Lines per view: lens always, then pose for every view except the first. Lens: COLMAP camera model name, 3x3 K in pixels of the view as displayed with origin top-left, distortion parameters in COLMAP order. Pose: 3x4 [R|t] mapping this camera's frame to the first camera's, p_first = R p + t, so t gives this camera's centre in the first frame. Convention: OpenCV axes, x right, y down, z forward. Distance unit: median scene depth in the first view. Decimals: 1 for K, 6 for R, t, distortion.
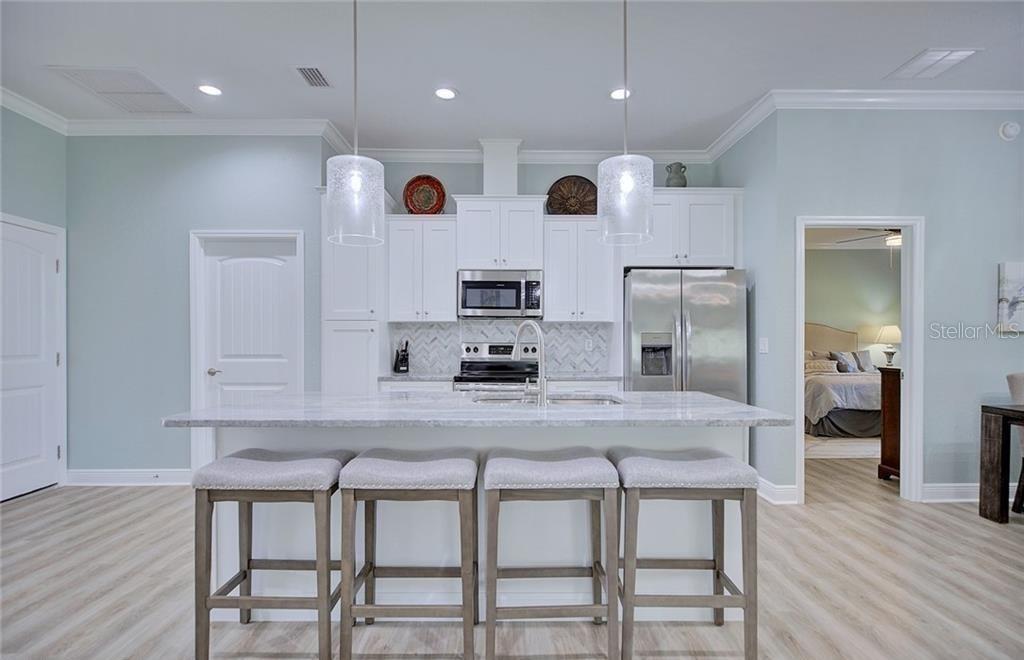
lens RADIAL K [[481.4, 0, 514.4], [0, 481.4, 337.1], [0, 0, 1]] dist [-0.002733, -0.000230]
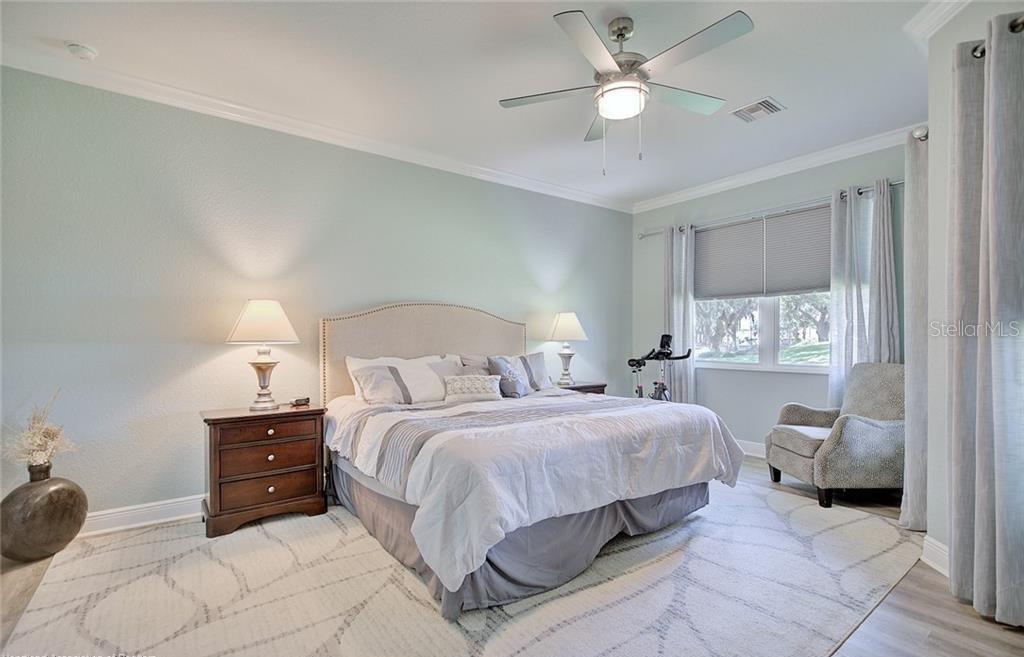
lens RADIAL K [[467.5, 0, 513.3], [0, 467.5, 336.0], [0, 0, 1]] dist [0.003102, 0.000344]
pose [[0.803250, -0.003051, 0.595634, 0.375504], [0.002581, 0.999995, 0.001641, 0.006068], [-0.595636, 0.000219, 0.803255, 0.575351]]
